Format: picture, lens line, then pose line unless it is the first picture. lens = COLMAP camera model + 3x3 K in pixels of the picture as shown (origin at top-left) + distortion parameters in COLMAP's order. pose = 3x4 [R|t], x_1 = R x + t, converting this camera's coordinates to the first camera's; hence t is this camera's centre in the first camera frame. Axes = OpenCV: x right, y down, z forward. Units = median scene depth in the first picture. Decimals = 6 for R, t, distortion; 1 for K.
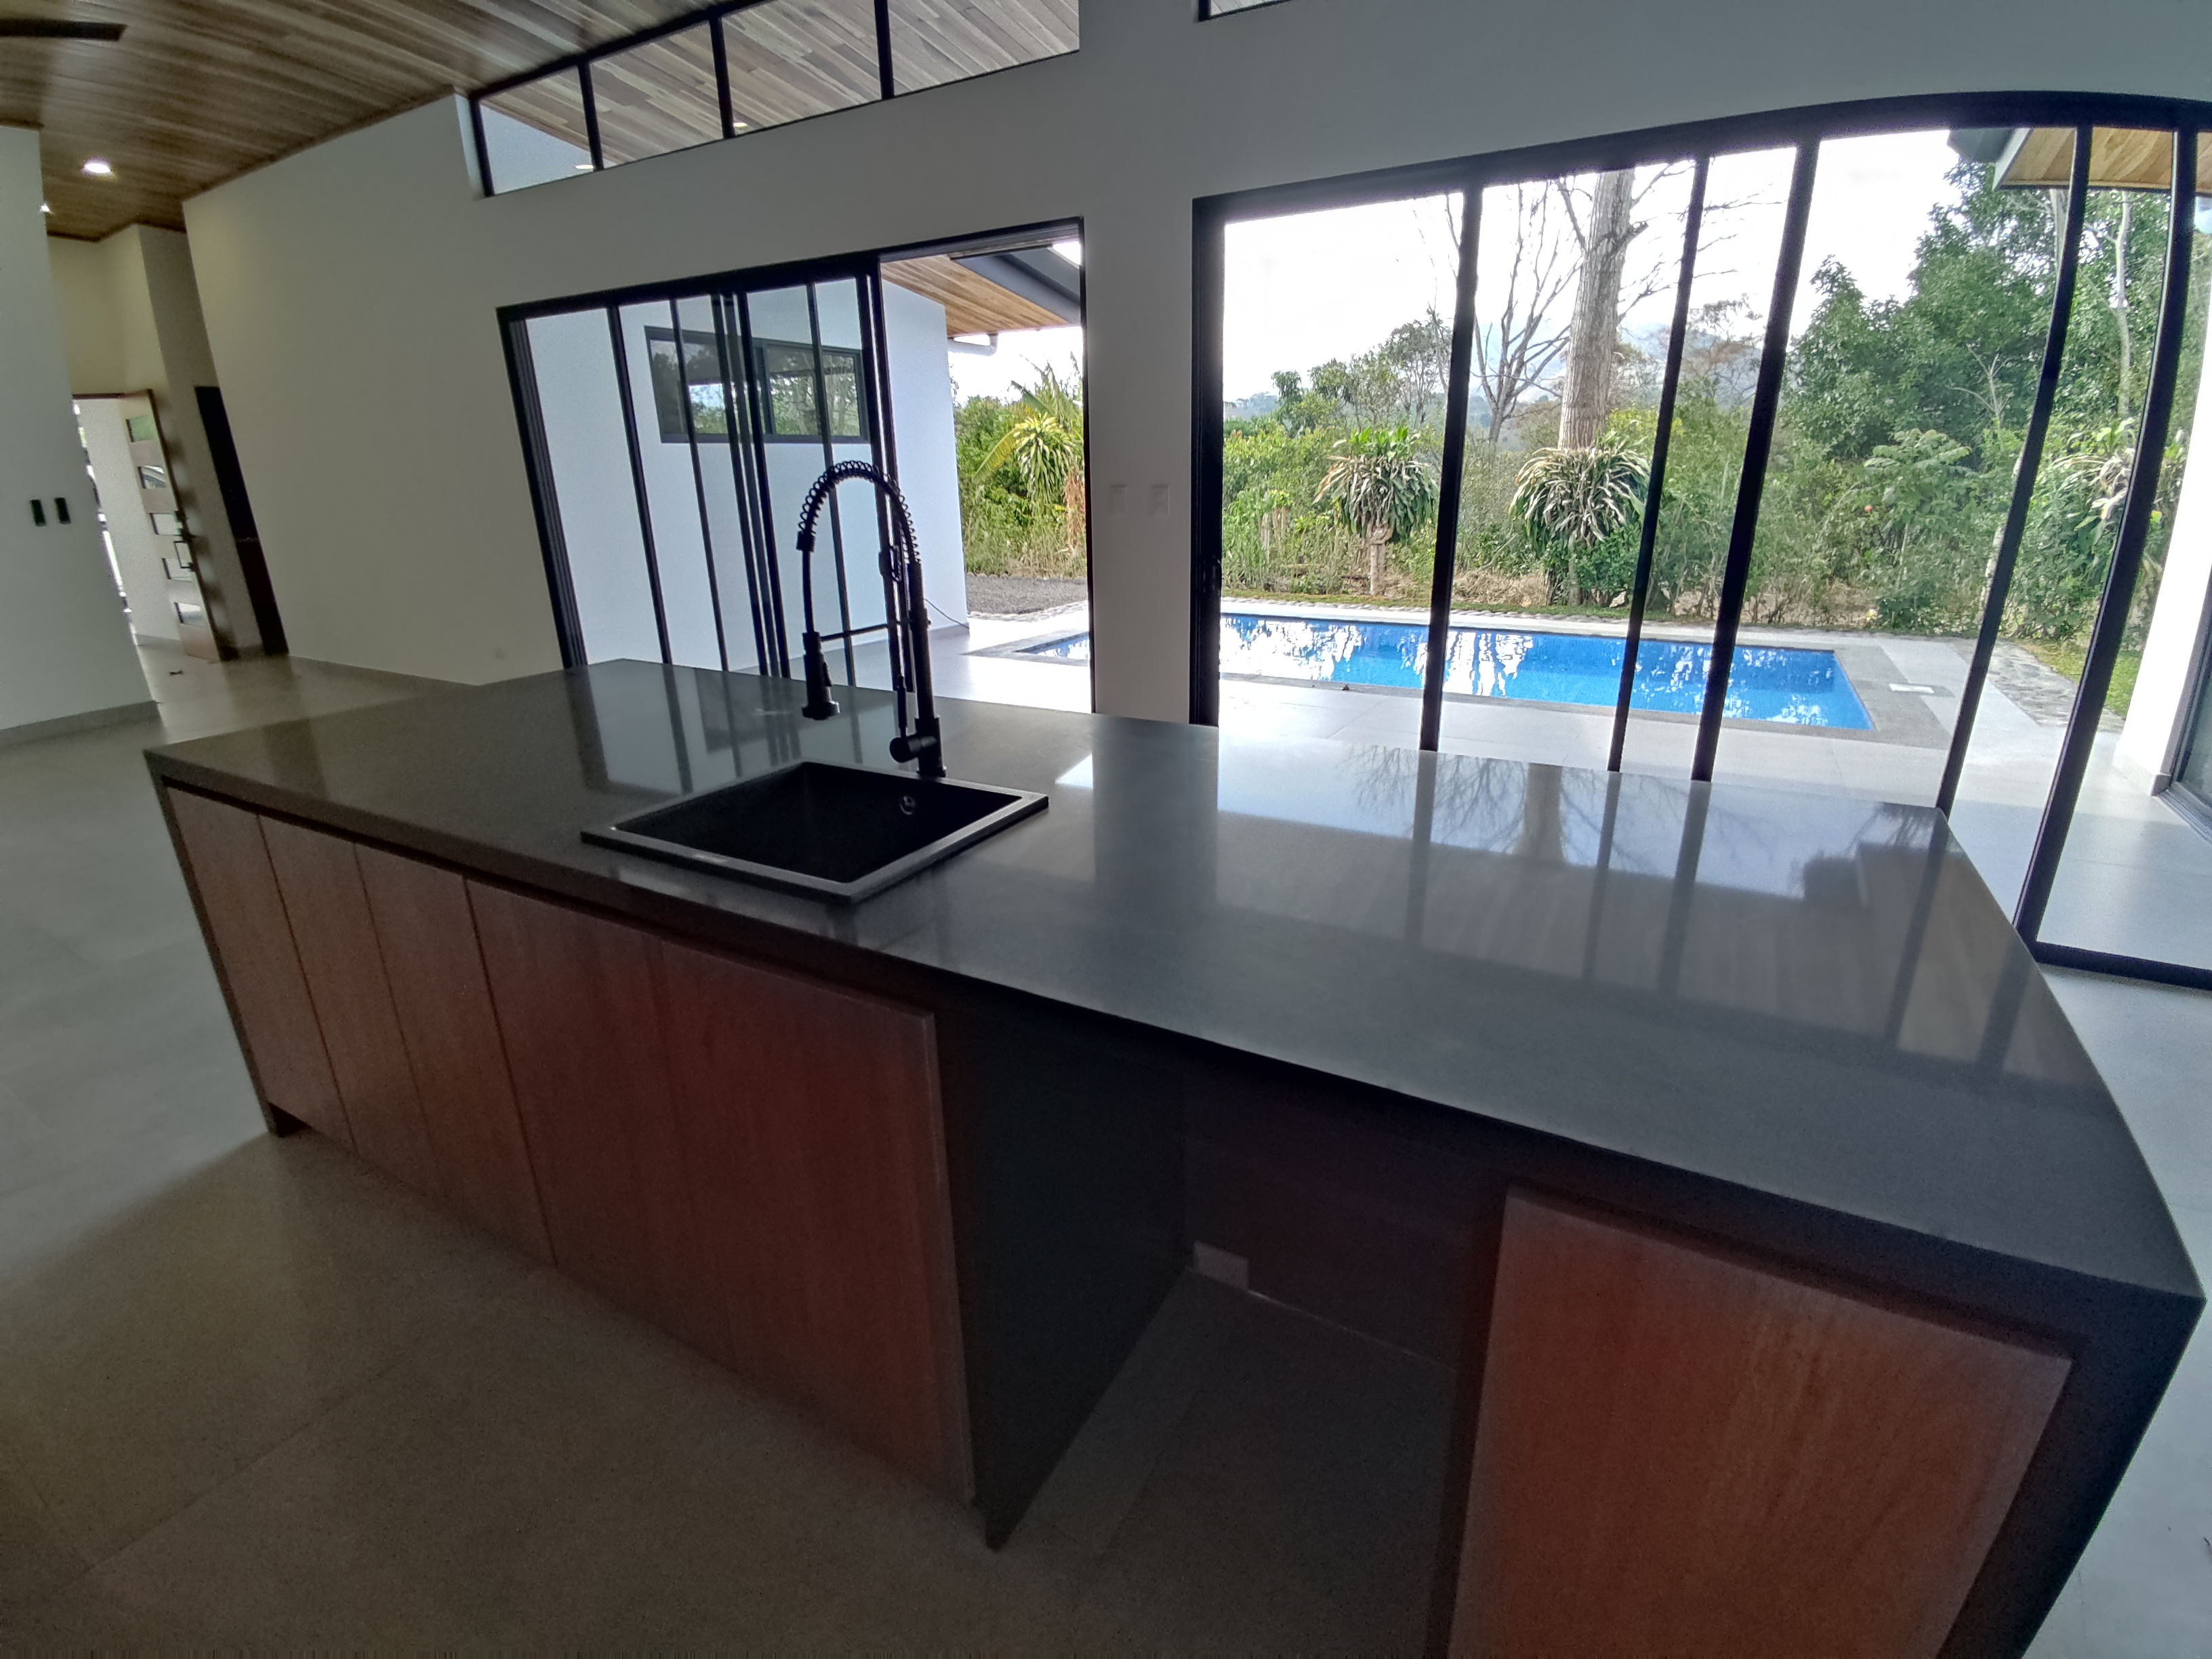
lens RADIAL K [[1005.2, 0, 1121.8], [0, 1005.2, 817.4], [0, 0, 1]] dist [0.001376, -0.014807]
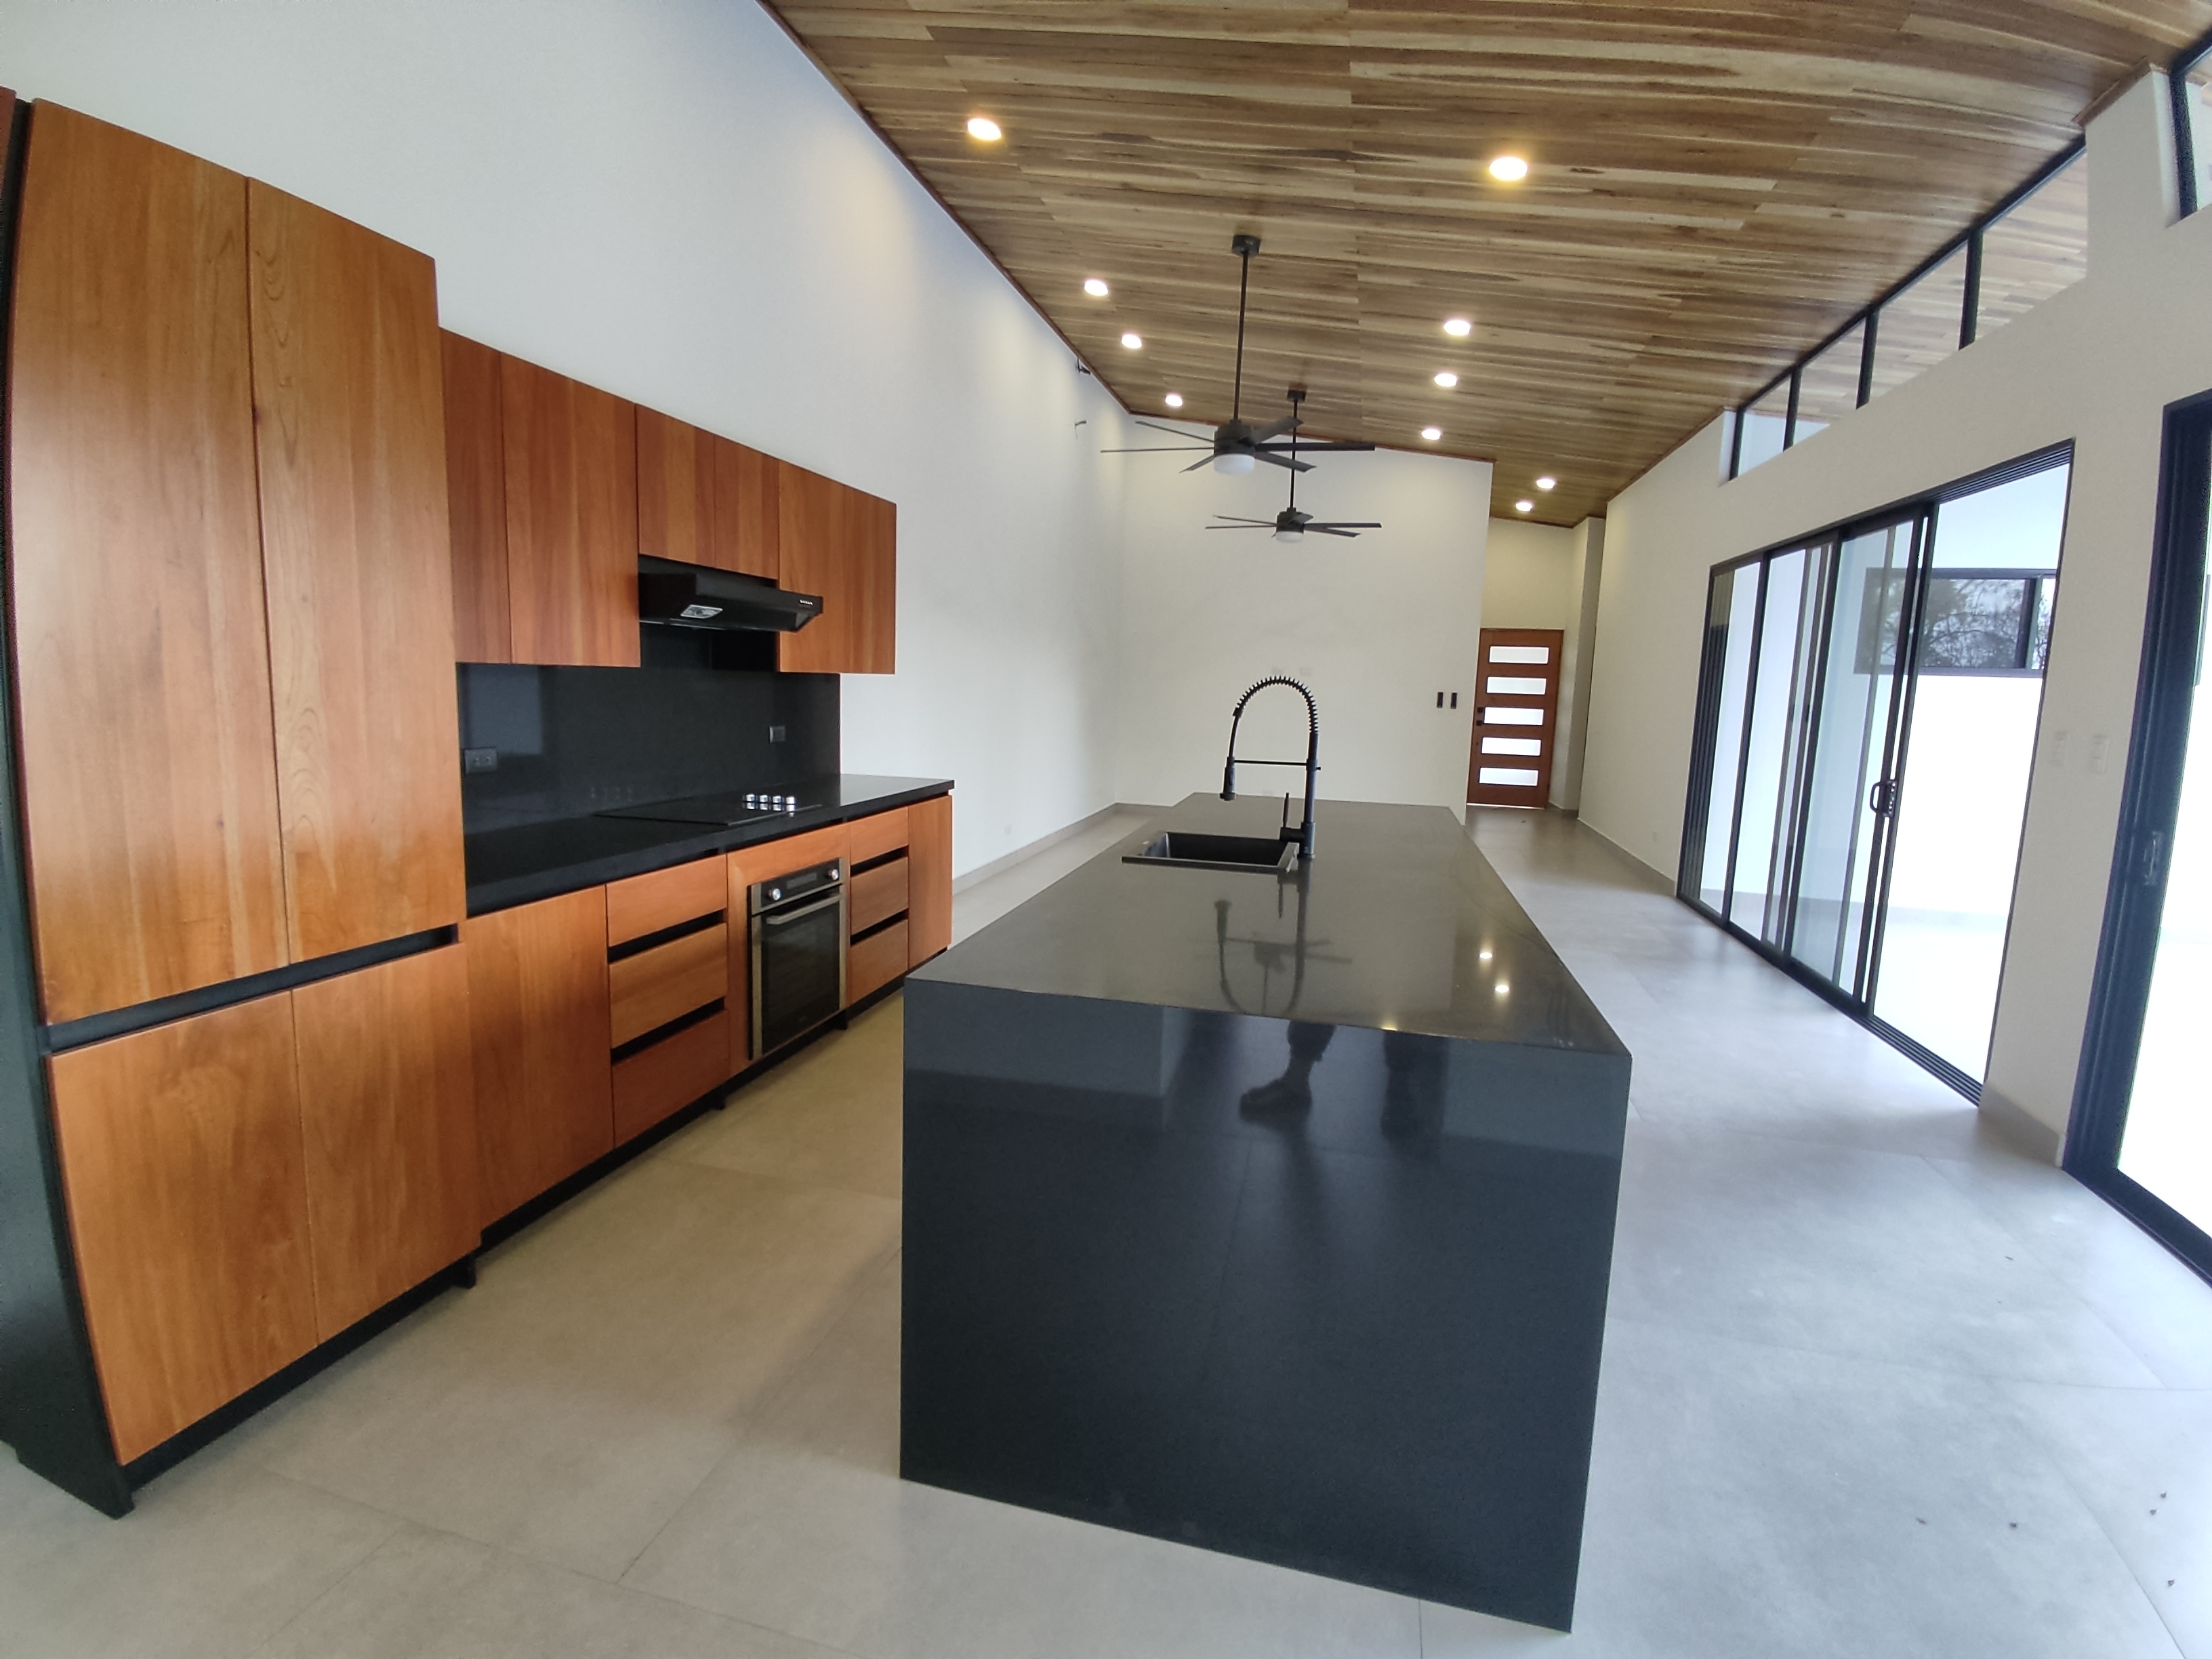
lens RADIAL K [[1015.8, 0, 1104.0], [0, 1015.8, 804.4], [0, 0, 1]] dist [0.012686, -0.018765]
pose [[0.248603, 0.143481, -0.957919, 0.473961], [-0.355184, 0.933581, 0.047657, -0.031321], [0.901133, 0.328390, 0.283053, 0.072145]]
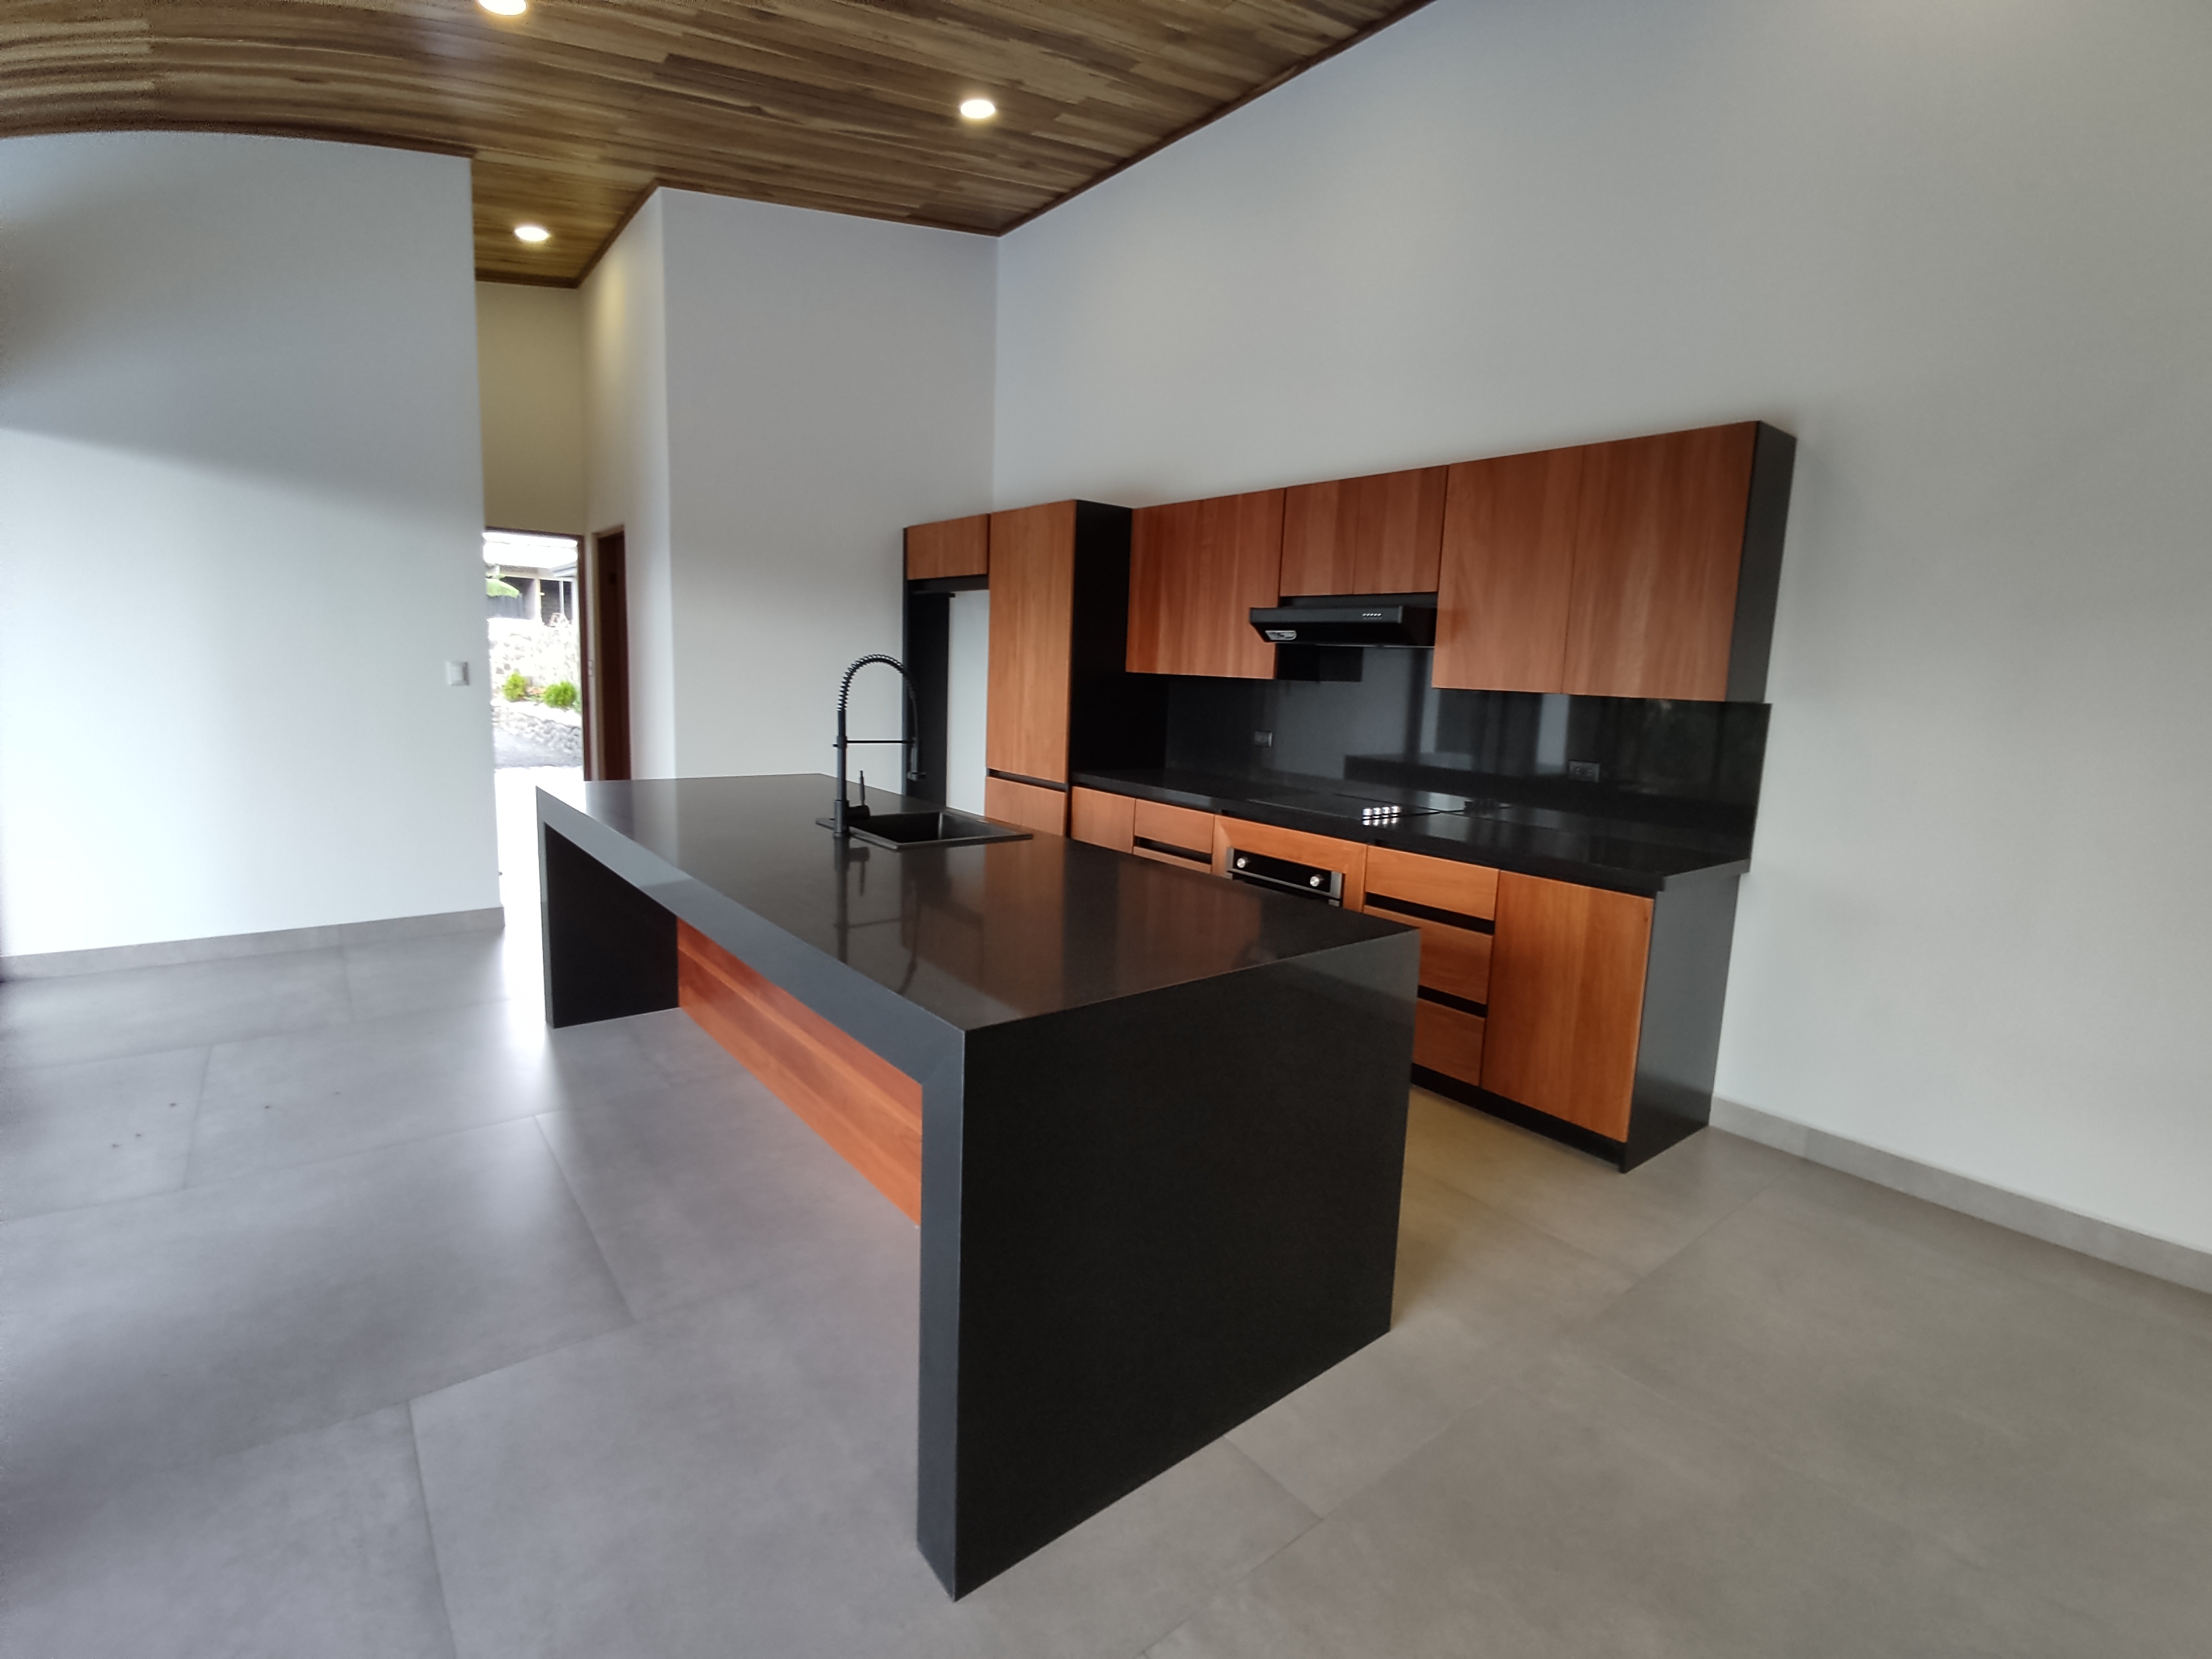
lens RADIAL K [[1015.8, 0, 1104.0], [0, 1015.8, 804.4], [0, 0, 1]] dist [0.012686, -0.018765]
pose [[-0.927473, -0.072099, 0.366873, -0.420799], [0.099571, 0.898167, 0.428231, -0.270690], [-0.360388, 0.433703, -0.825846, 0.786436]]
